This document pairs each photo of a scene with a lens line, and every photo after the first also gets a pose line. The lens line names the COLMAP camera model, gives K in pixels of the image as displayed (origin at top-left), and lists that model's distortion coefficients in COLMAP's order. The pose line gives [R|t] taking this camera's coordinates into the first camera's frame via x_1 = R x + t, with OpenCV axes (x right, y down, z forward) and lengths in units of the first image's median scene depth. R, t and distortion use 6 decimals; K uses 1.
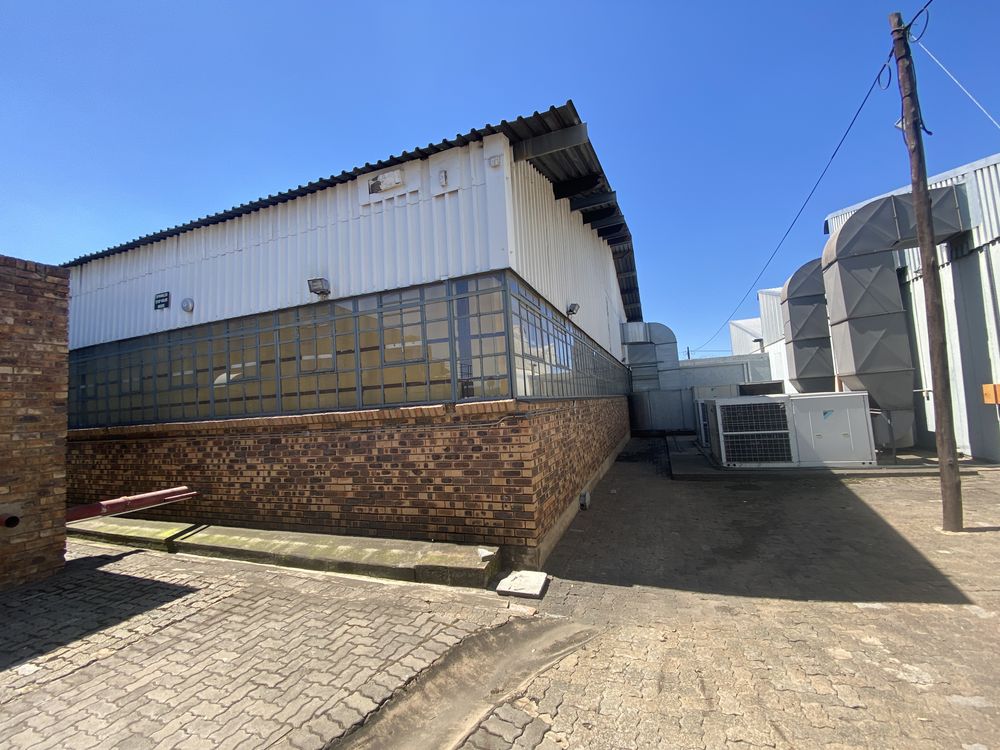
lens RADIAL K [[404.5, 0, 498.9], [0, 404.5, 367.5], [0, 0, 1]] dist [0.013911, -0.017965]
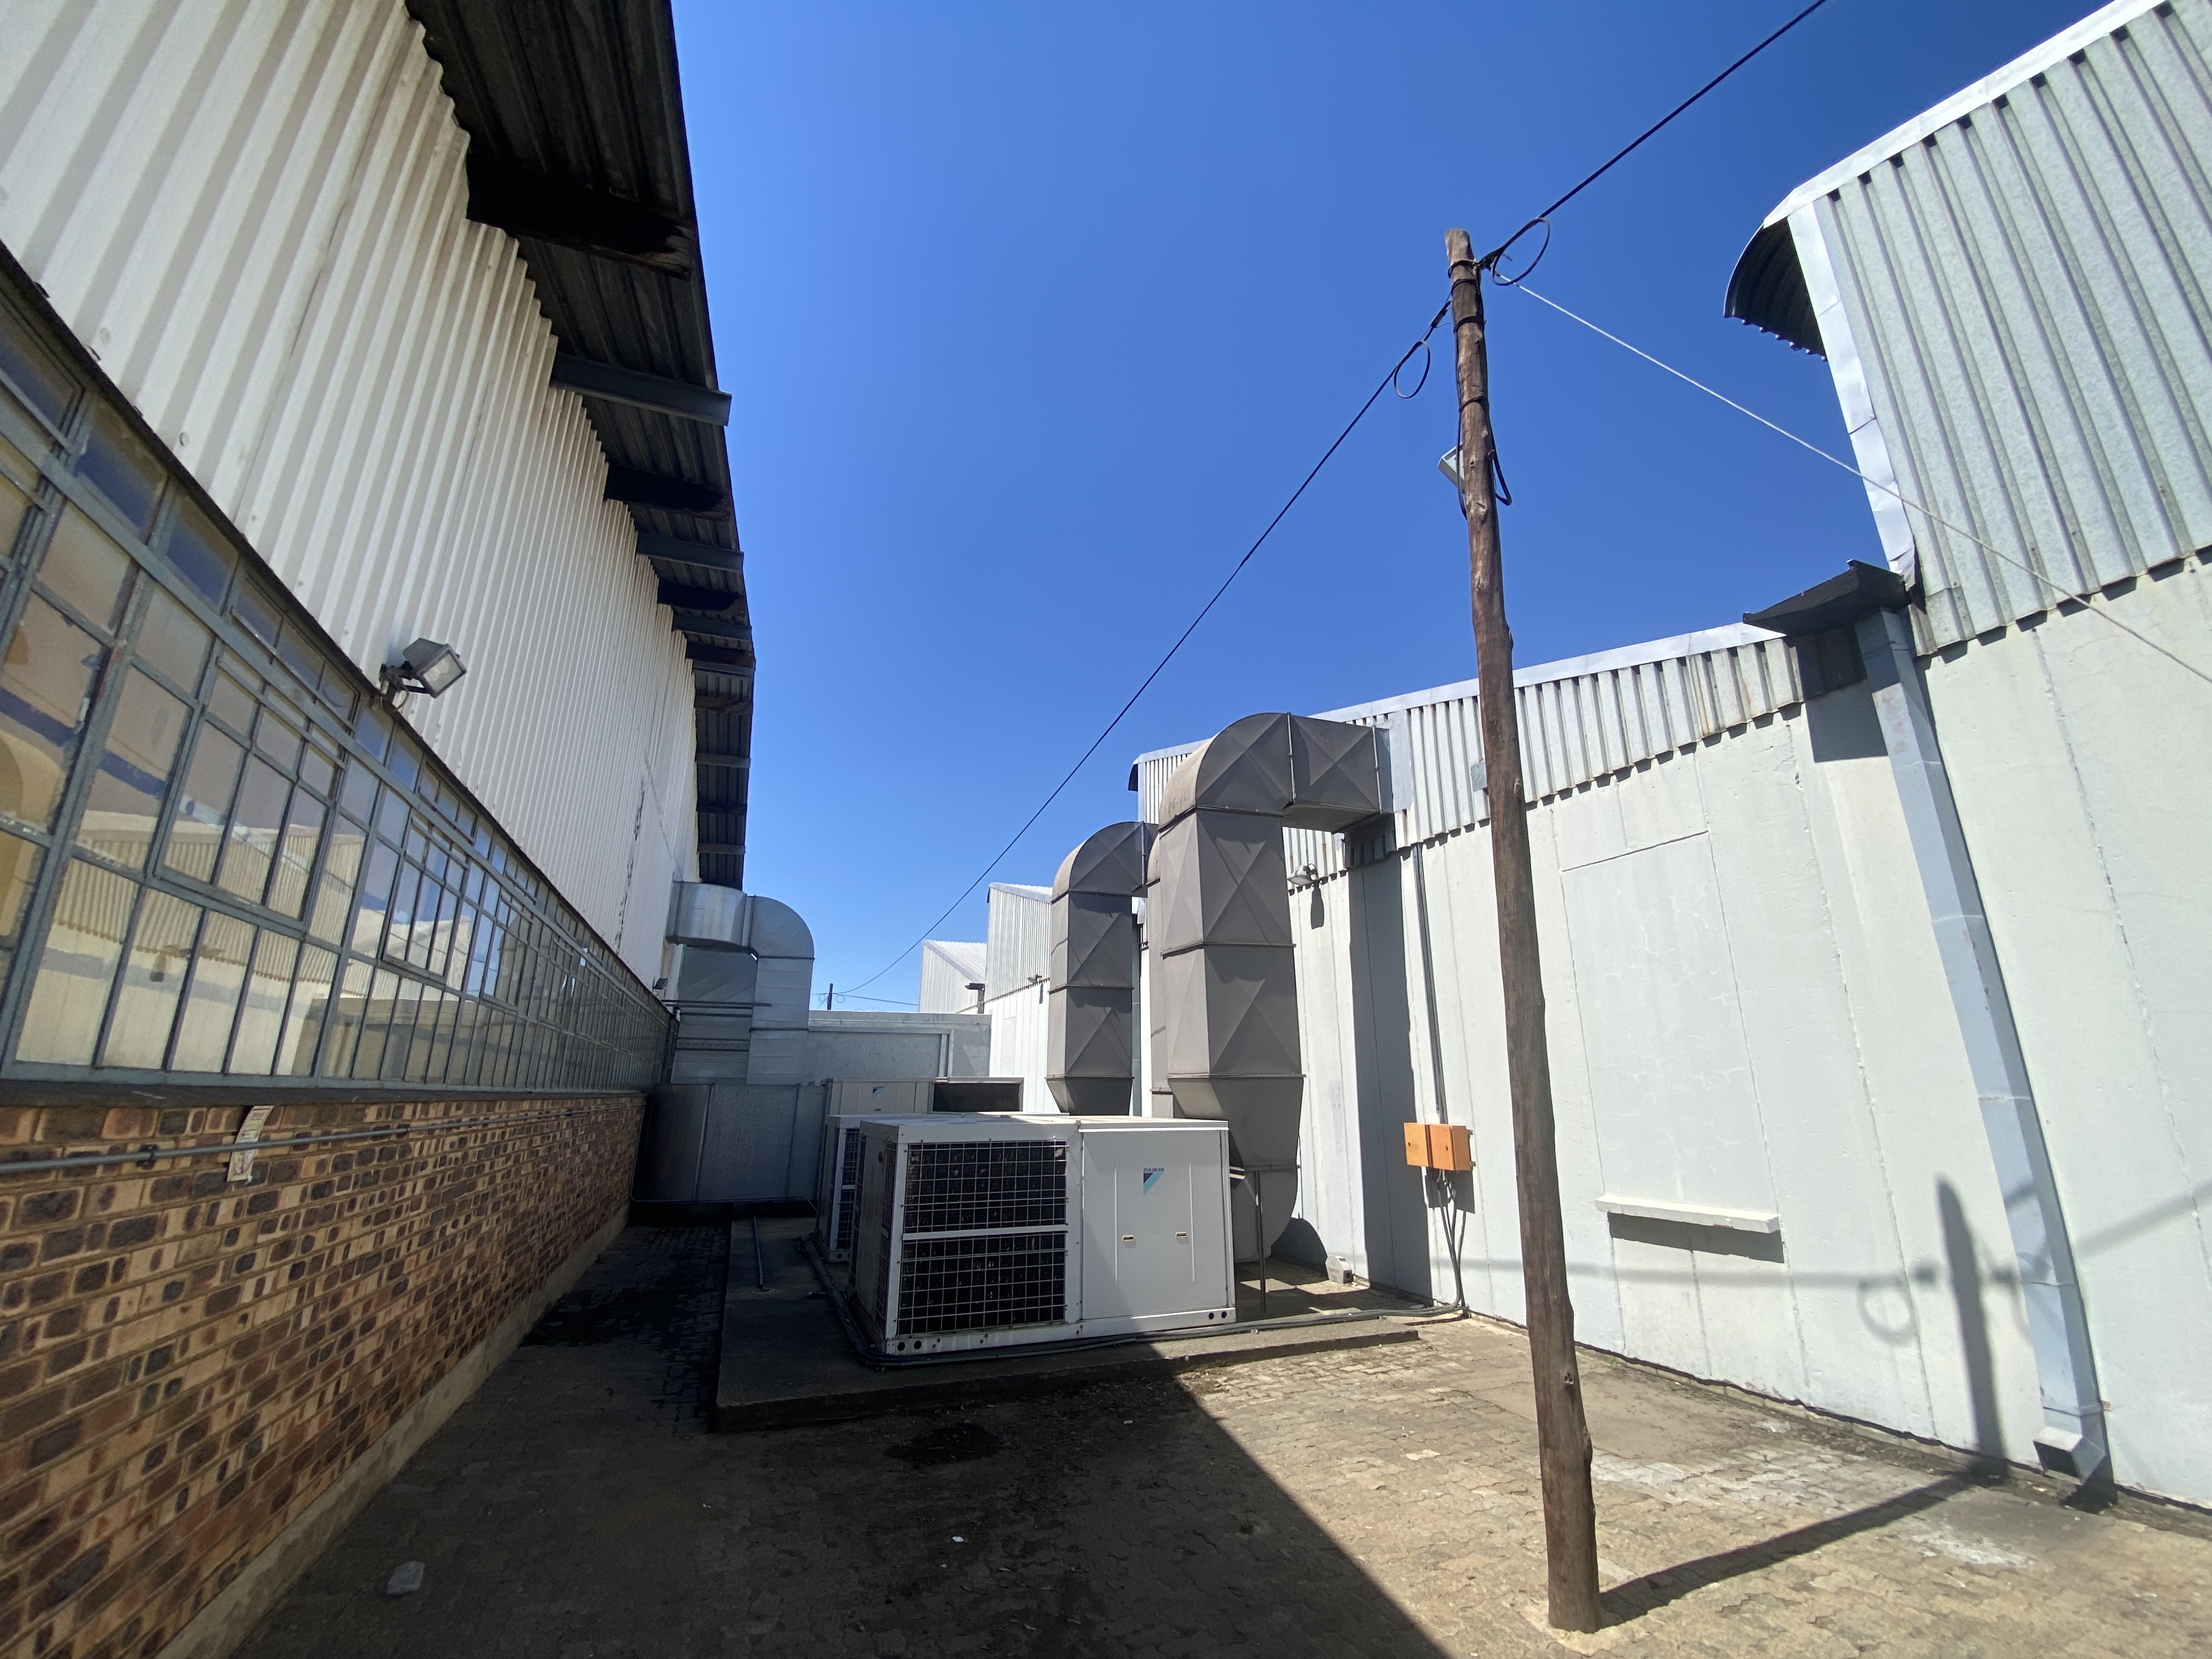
lens RADIAL K [[894.9, 0, 1099.2], [0, 894.9, 820.9], [0, 0, 1]] dist [0.013911, -0.017965]
pose [[0.738035, 0.256551, 0.624088, 0.135769], [-0.109669, 0.958210, -0.264210, 0.016667], [-0.665790, 0.126553, 0.735328, 0.324127]]
